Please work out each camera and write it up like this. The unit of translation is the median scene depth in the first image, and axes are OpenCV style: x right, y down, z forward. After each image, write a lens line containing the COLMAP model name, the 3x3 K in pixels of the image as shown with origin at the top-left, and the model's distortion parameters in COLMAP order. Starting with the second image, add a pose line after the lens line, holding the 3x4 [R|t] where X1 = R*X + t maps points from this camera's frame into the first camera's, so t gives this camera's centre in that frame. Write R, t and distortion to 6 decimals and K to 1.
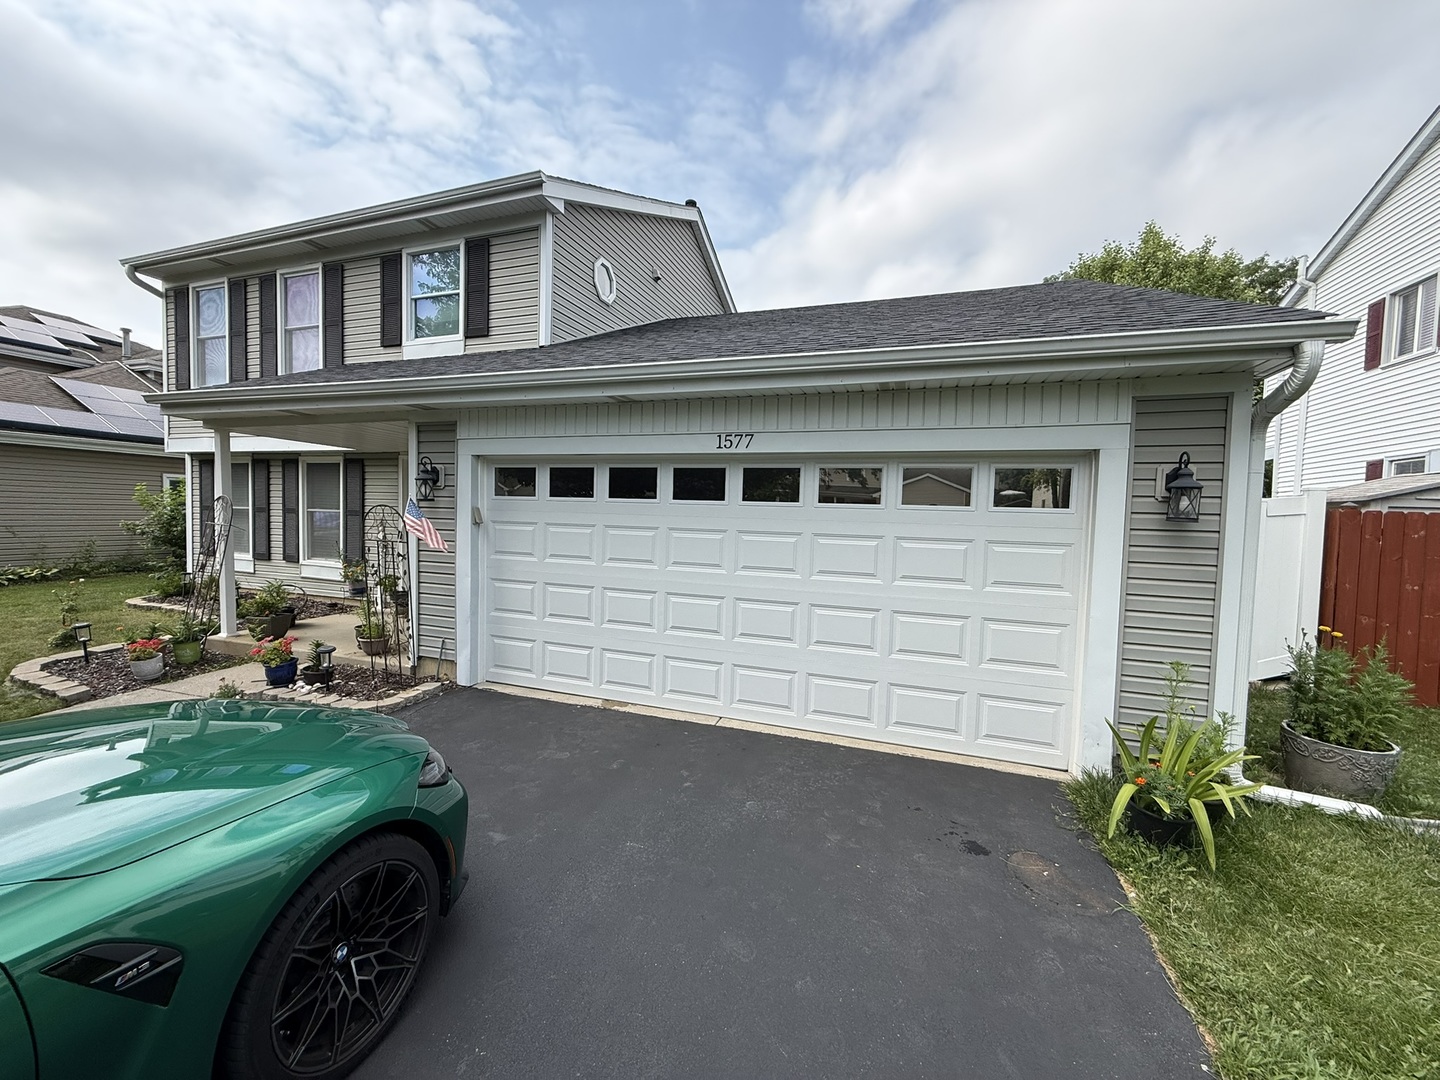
lens RADIAL K [[573.5, 0, 716.2], [0, 573.5, 539.2], [0, 0, 1]] dist [-0.000143, 0.000527]
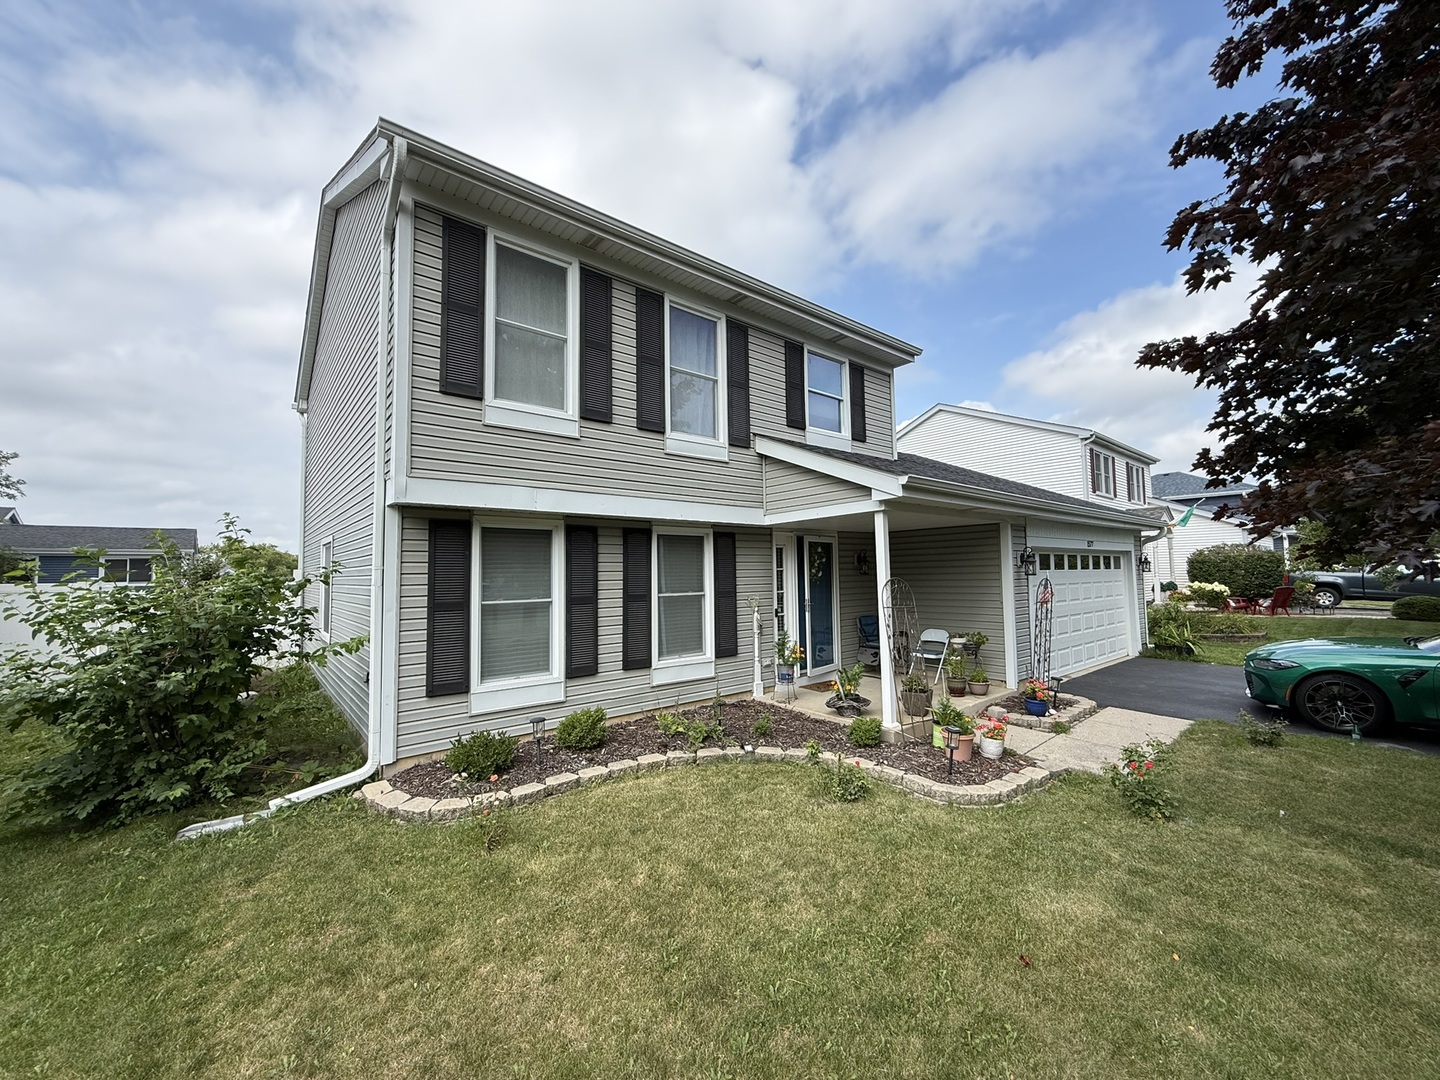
lens RADIAL K [[573.5, 0, 716.2], [0, 573.5, 539.2], [0, 0, 1]] dist [-0.000143, 0.000527]
pose [[0.513222, 0.016368, 0.858100, -1.517970], [0.067411, 0.995961, -0.059315, -0.085408], [-0.855604, 0.088287, 0.510046, 0.612751]]
